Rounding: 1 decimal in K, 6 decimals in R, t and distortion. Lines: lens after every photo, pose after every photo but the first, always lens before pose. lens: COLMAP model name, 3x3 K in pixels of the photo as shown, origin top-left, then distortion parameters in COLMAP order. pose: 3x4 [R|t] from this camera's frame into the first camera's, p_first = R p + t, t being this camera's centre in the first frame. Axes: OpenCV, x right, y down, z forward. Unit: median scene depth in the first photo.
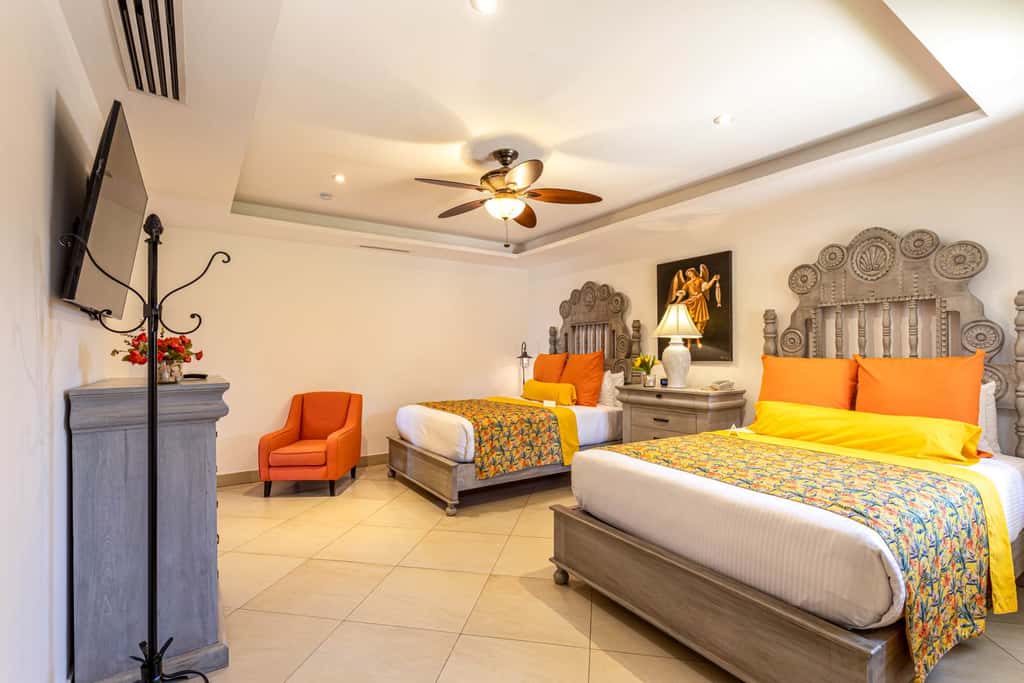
lens RADIAL K [[466.1, 0, 508.0], [0, 466.1, 351.8], [0, 0, 1]] dist [-0.001550, -0.000229]
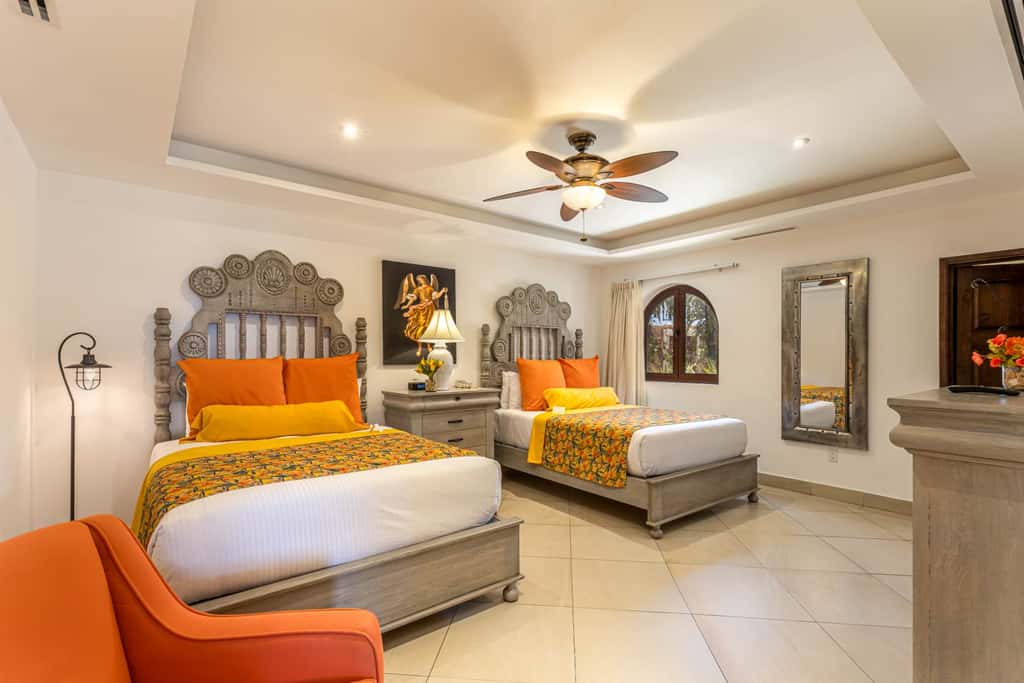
lens RADIAL K [[476.9, 0, 507.4], [0, 476.9, 359.0], [0, 0, 1]] dist [0.003879, 0.000376]
pose [[-0.081480, -0.002729, 0.996671, -0.710358], [-0.001645, 0.999995, 0.002604, 0.004642], [-0.996674, -0.001427, -0.081484, 0.935999]]
